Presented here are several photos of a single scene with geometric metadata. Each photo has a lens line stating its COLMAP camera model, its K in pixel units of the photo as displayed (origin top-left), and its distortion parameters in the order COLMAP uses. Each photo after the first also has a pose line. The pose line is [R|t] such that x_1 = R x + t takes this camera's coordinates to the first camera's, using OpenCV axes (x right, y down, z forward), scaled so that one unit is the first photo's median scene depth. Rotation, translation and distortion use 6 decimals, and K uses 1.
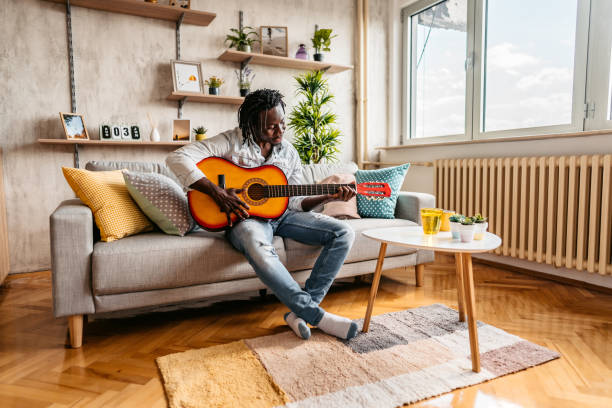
lens RADIAL K [[416.3, 0, 309.3], [0, 416.3, 201.6], [0, 0, 1]] dist [0.028036, 0.007032]
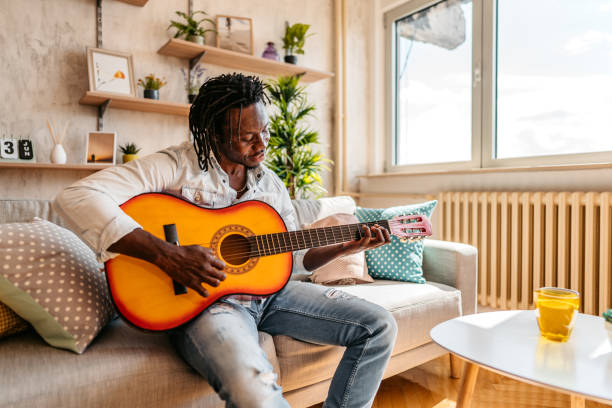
lens RADIAL K [[416.3, 0, 300.4], [0, 416.3, 200.0], [0, 0, 1]] dist [0.028036, 0.007032]
pose [[0.991345, 0.004327, 0.131213, -0.070691], [0.004597, 0.997700, -0.067635, -0.037007], [-0.131204, 0.067653, 0.989044, 0.280651]]
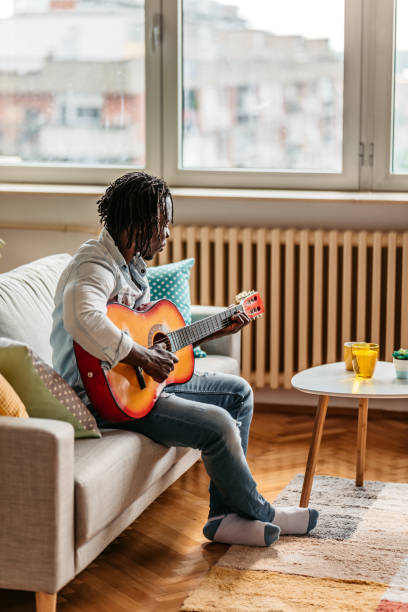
lens RADIAL K [[1541.4, 0, 204.1], [0, 1541.4, 306.2], [0, 0, 1]] dist [-0.036565, 0.000000]
pose [[0.672390, -0.107006, 0.732422, -1.127029], [0.045852, 0.993617, 0.103072, -0.204976], [-0.738776, -0.035722, 0.673004, -0.394406]]
